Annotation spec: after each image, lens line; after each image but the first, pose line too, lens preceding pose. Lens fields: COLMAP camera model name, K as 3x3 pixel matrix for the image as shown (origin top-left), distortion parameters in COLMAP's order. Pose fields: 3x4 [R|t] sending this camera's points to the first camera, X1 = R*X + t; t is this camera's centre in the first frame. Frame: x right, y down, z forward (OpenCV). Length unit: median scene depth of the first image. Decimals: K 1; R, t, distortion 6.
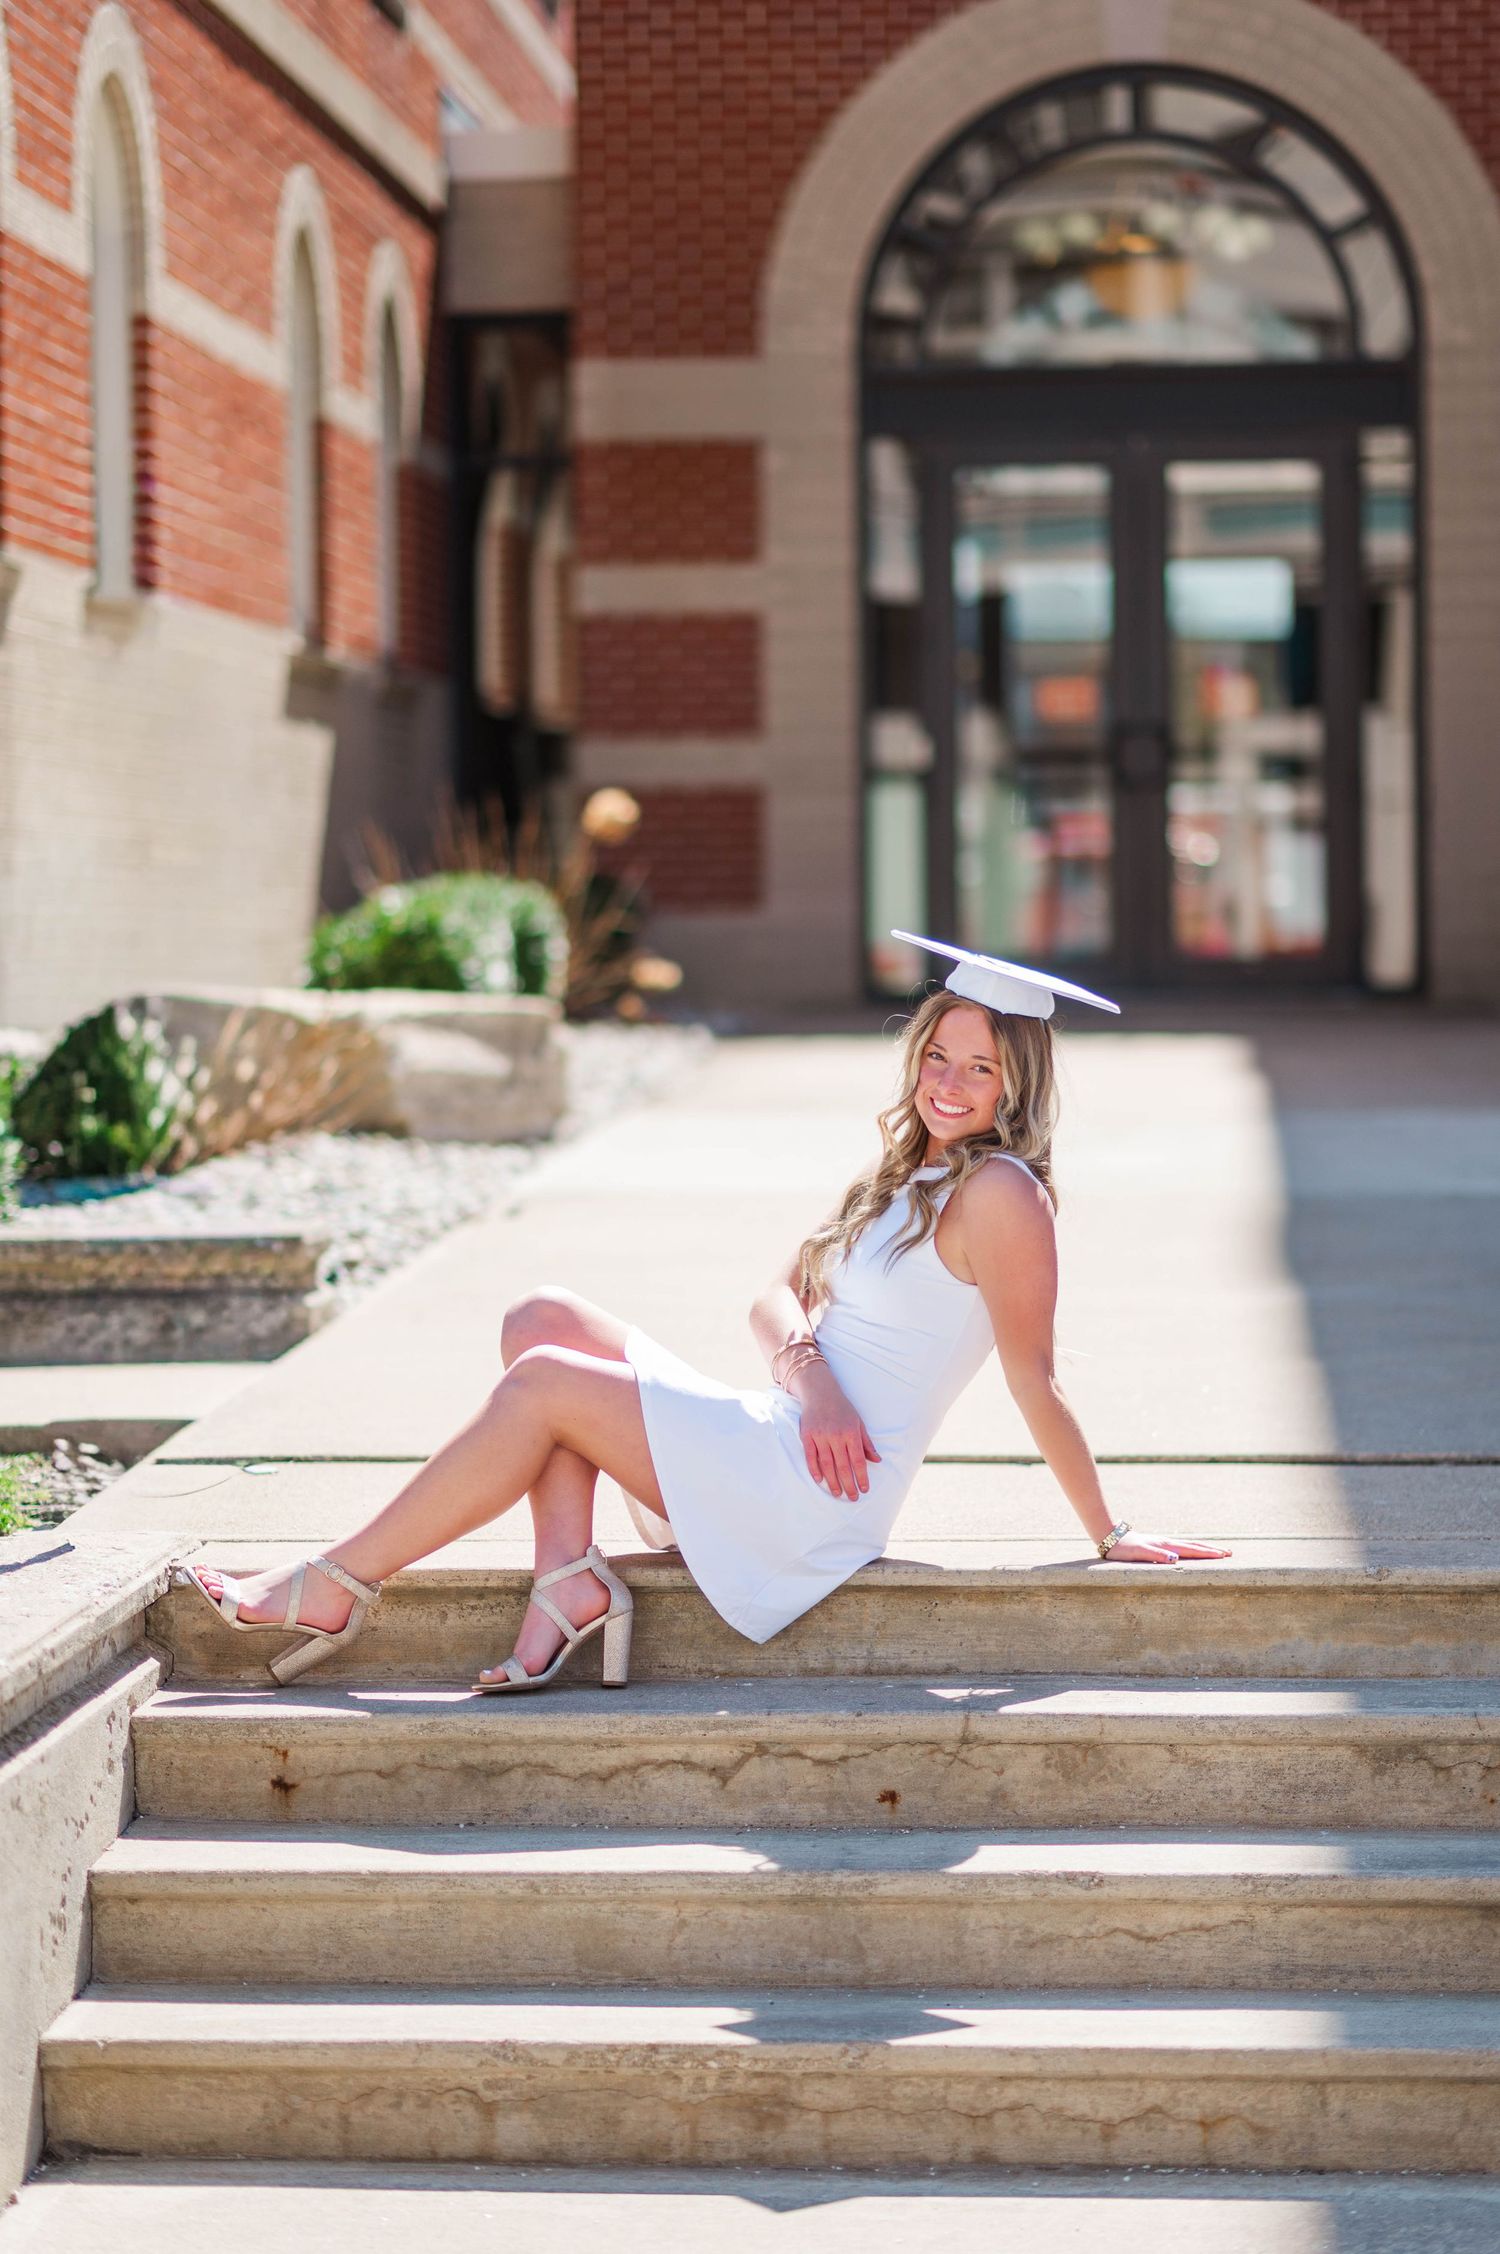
lens RADIAL K [[5360.1, 0, 750.0], [0, 5360.1, 1127.0], [0, 0, 1]] dist [-0.002568, -0.028013]
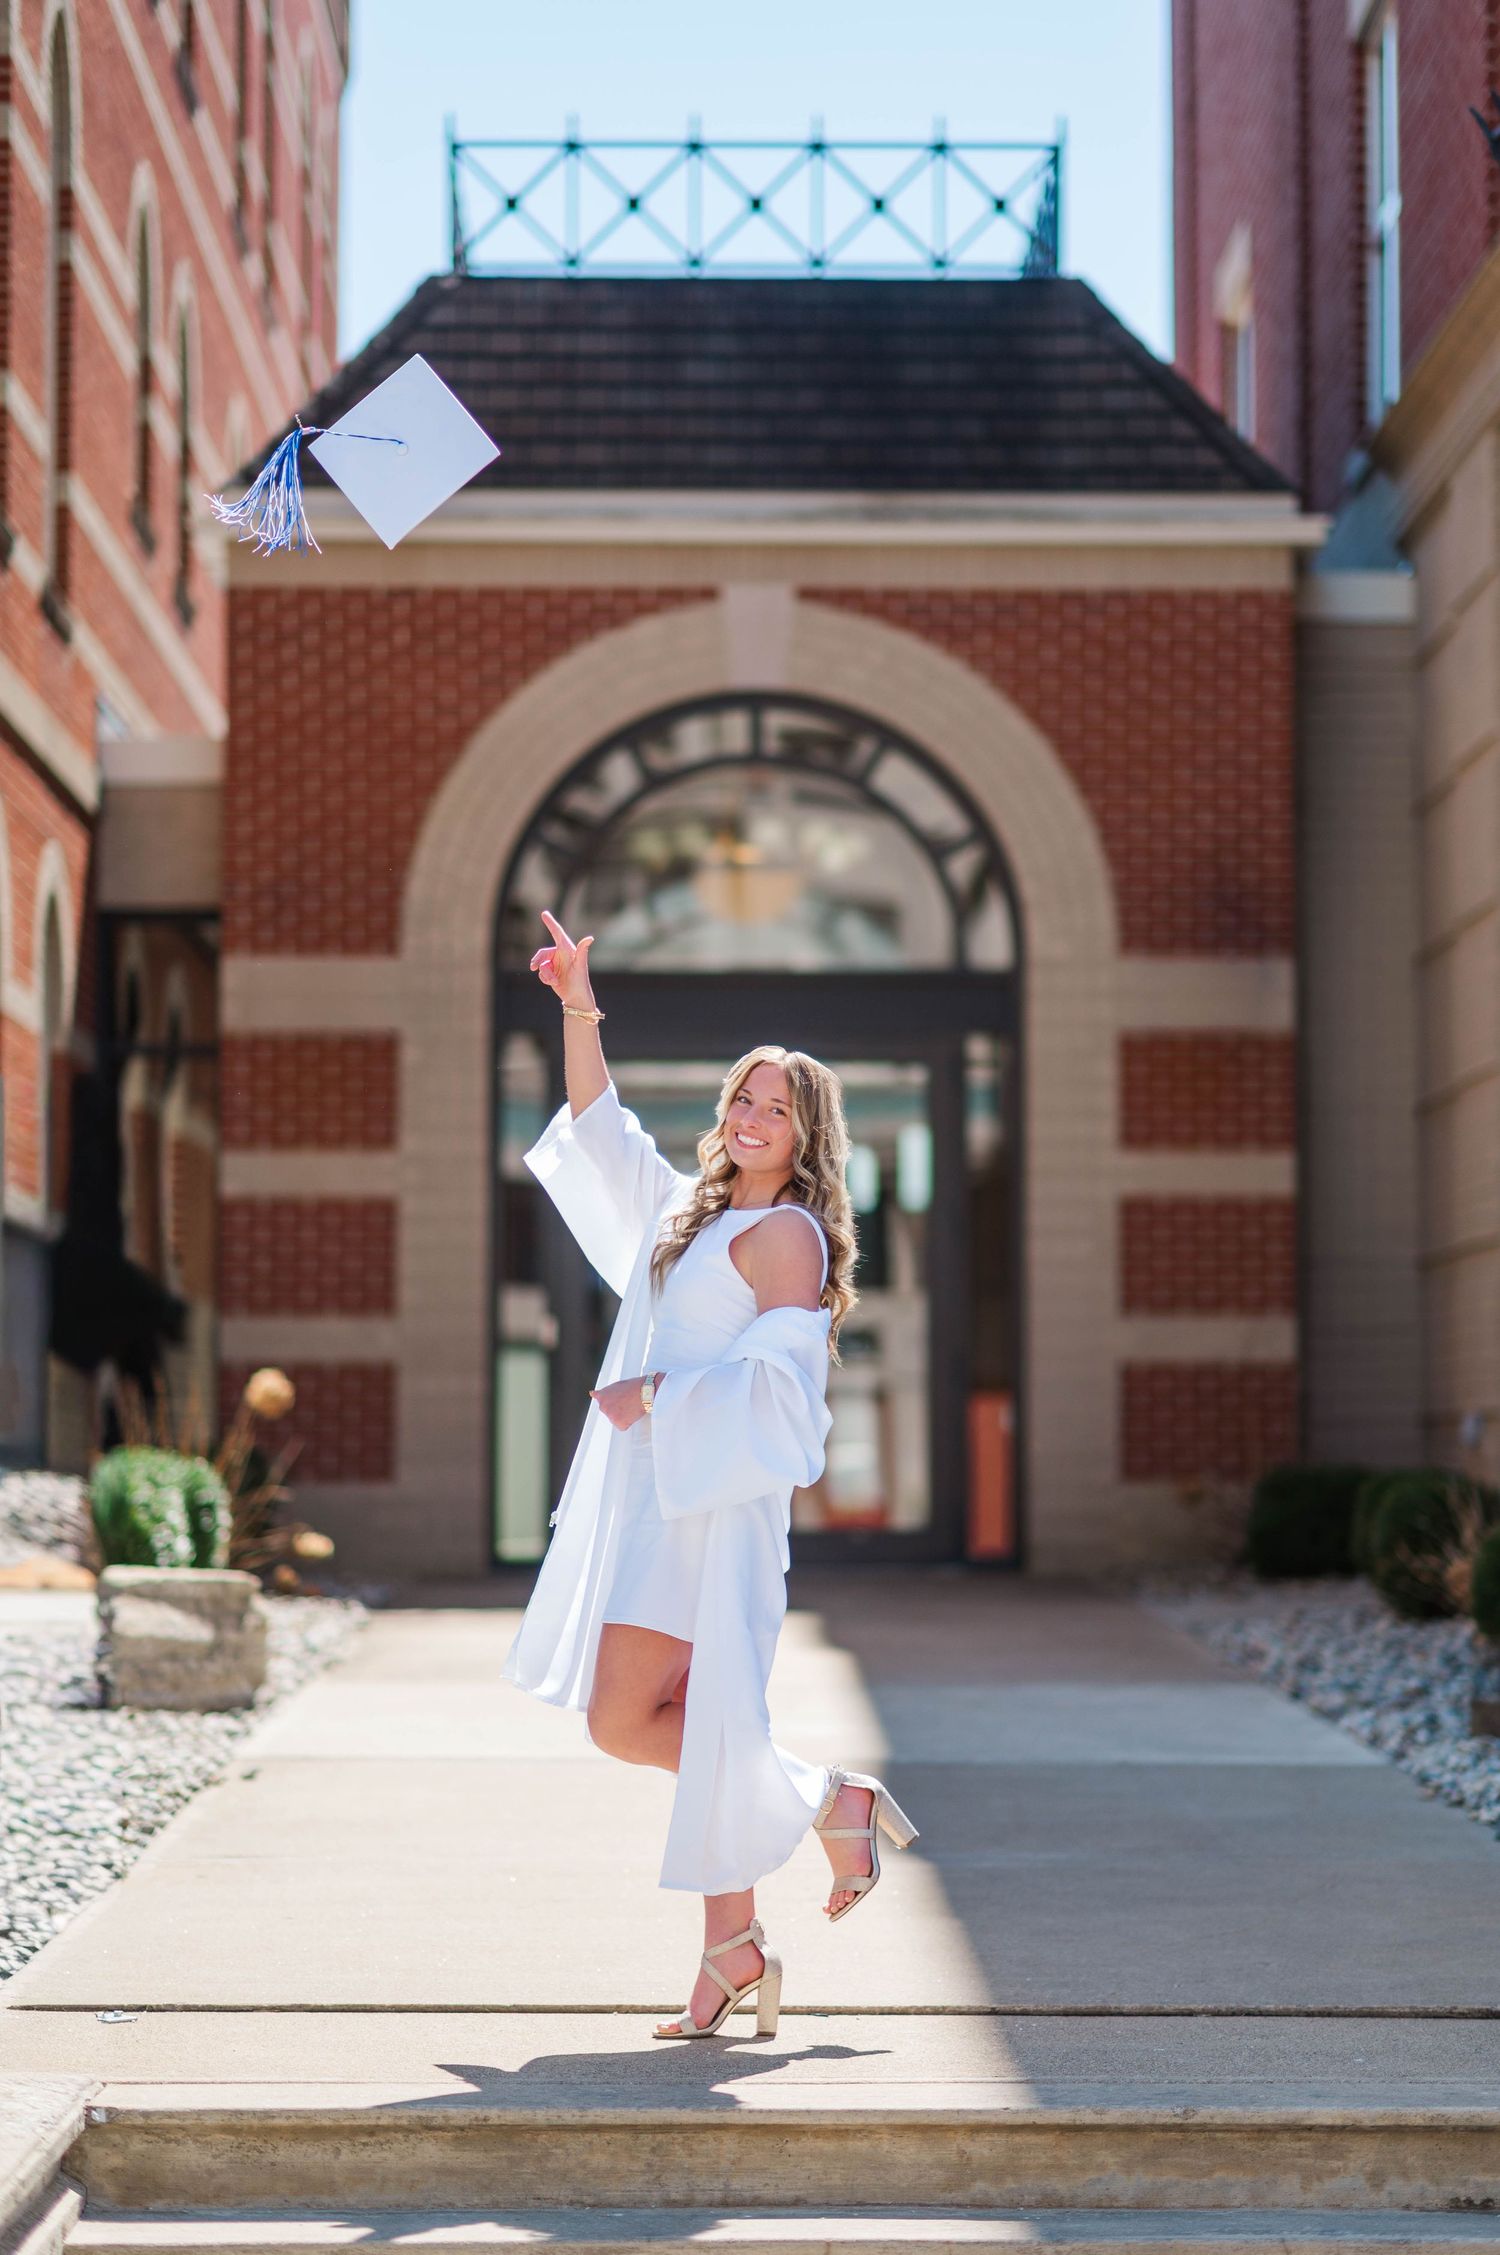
lens RADIAL K [[5255.6, 0, 750.0], [0, 5255.6, 1127.5], [0, 0, 1]] dist [0.002822, 0.088068]
pose [[0.995894, 0.017754, 0.088769, -0.075844], [-0.008279, 0.994333, -0.105988, -0.004104], [-0.090148, 0.104818, 0.990397, -0.100132]]
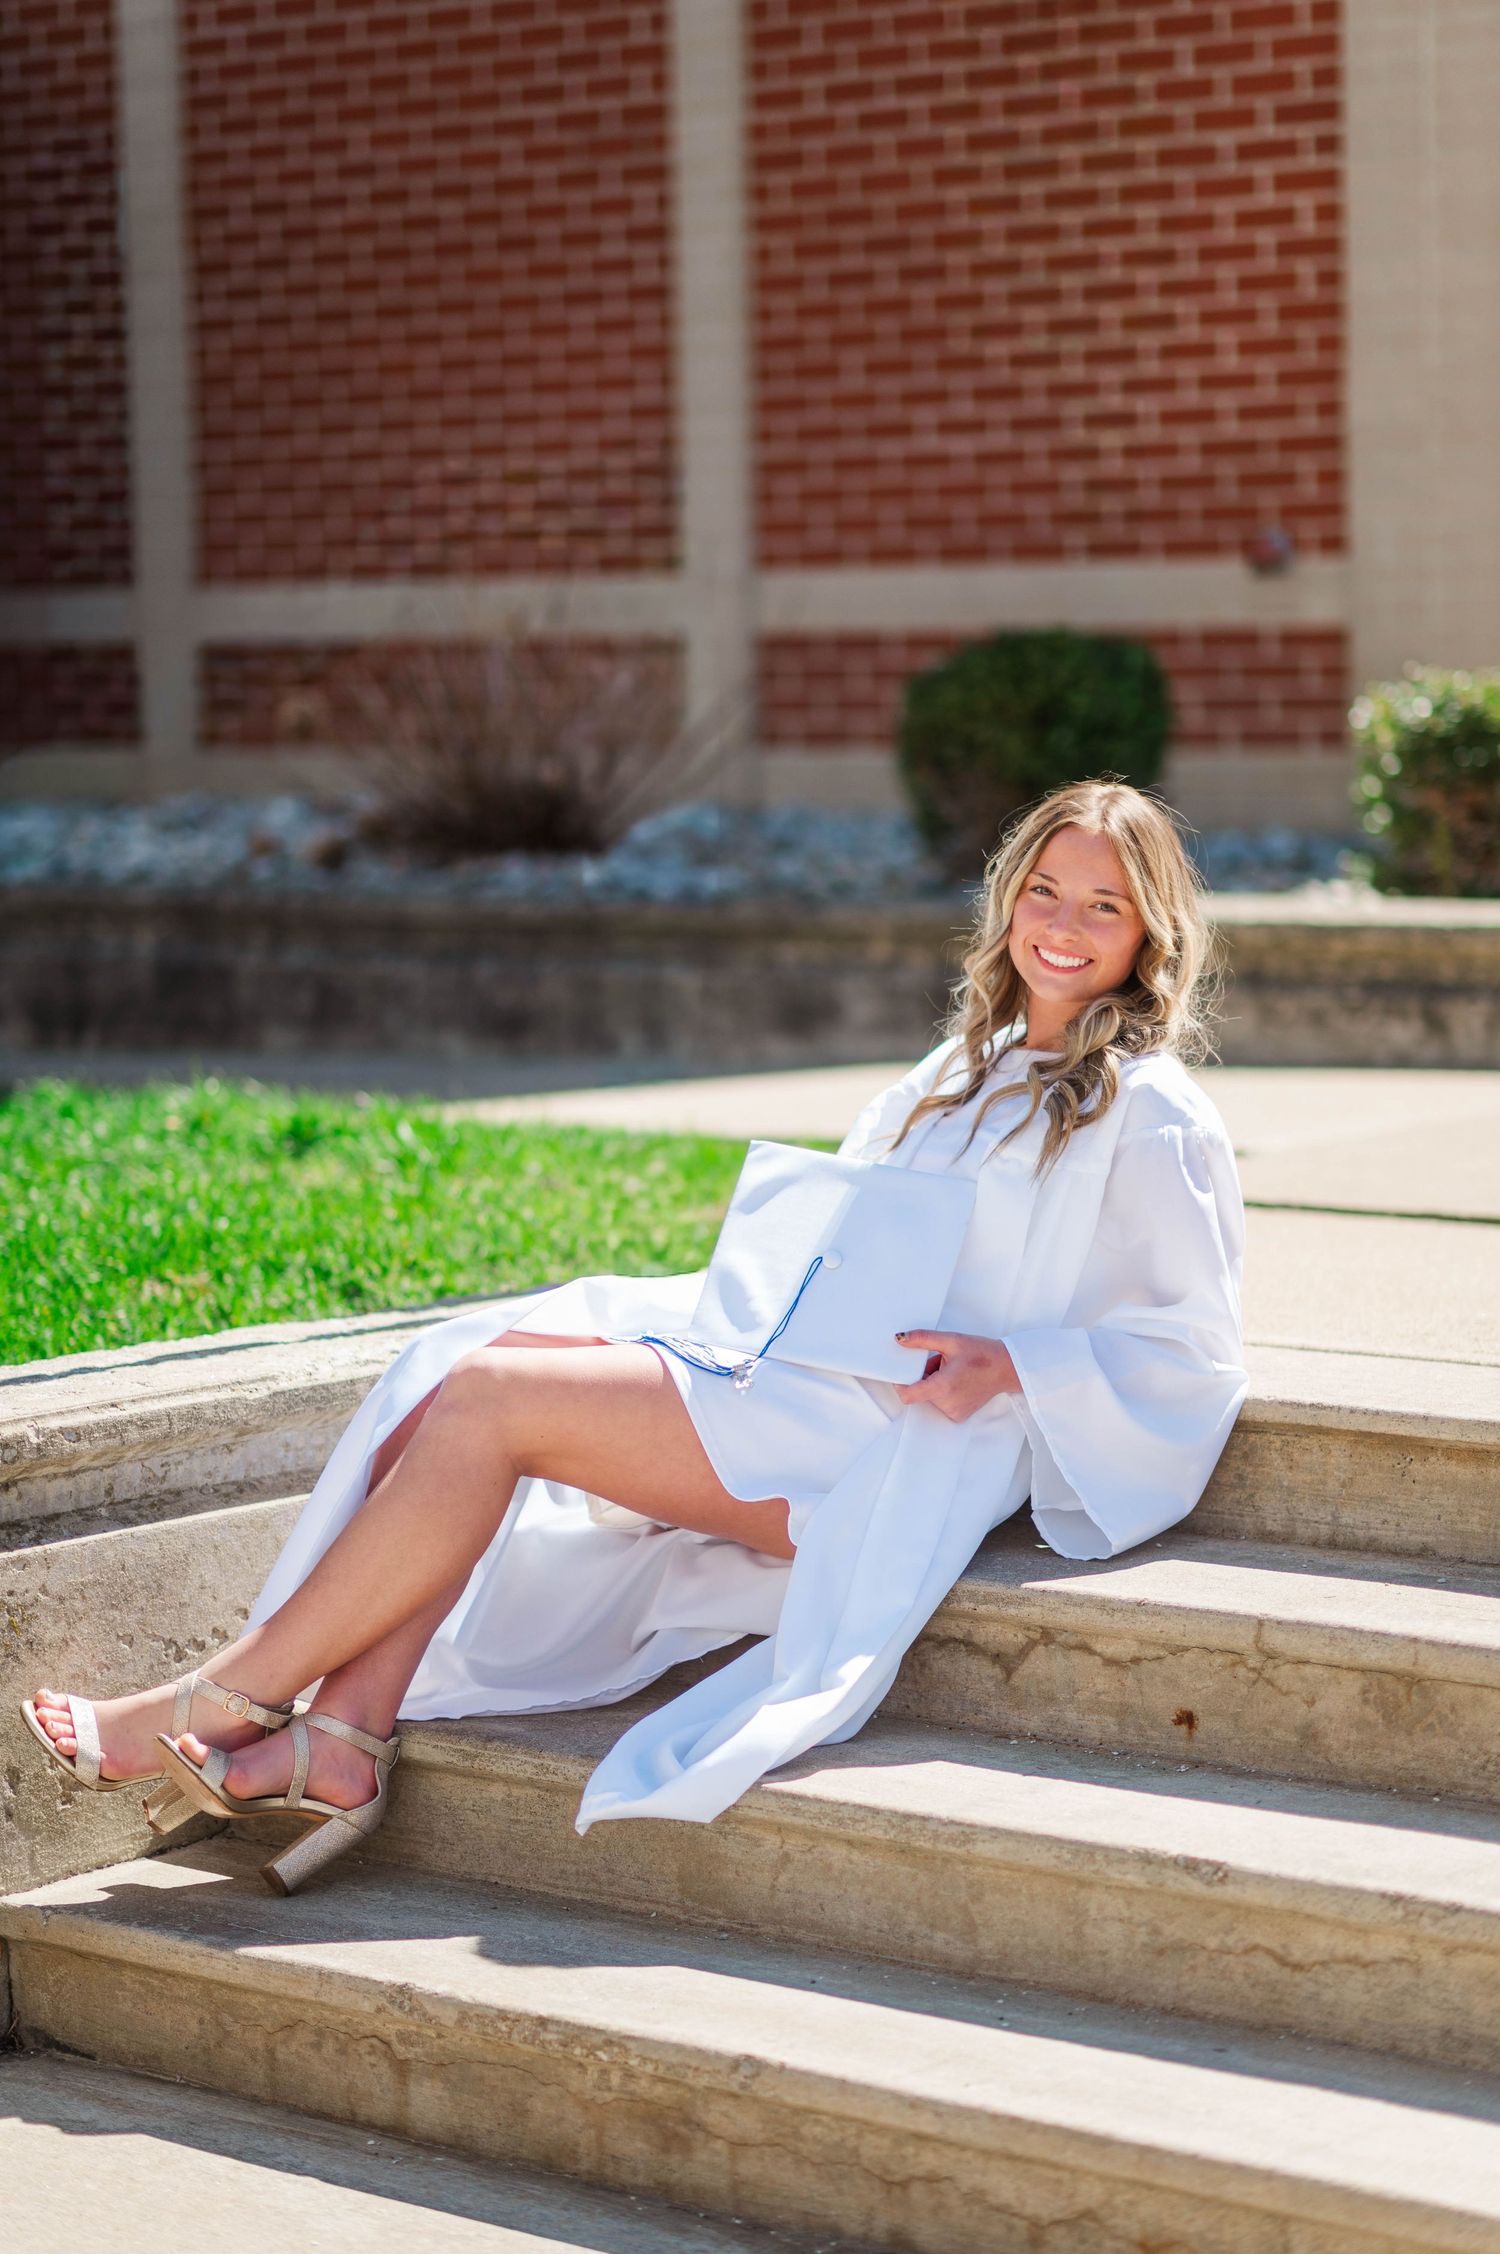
lens RADIAL K [[5360.1, 0, 750.0], [0, 5360.1, 1127.0], [0, 0, 1]] dist [-0.002568, -0.028013]
pose [[0.812475, 0.048688, -0.580959, 0.397031], [-0.010847, 0.997597, 0.068436, -0.004795], [0.582895, -0.049301, 0.811050, 0.376026]]
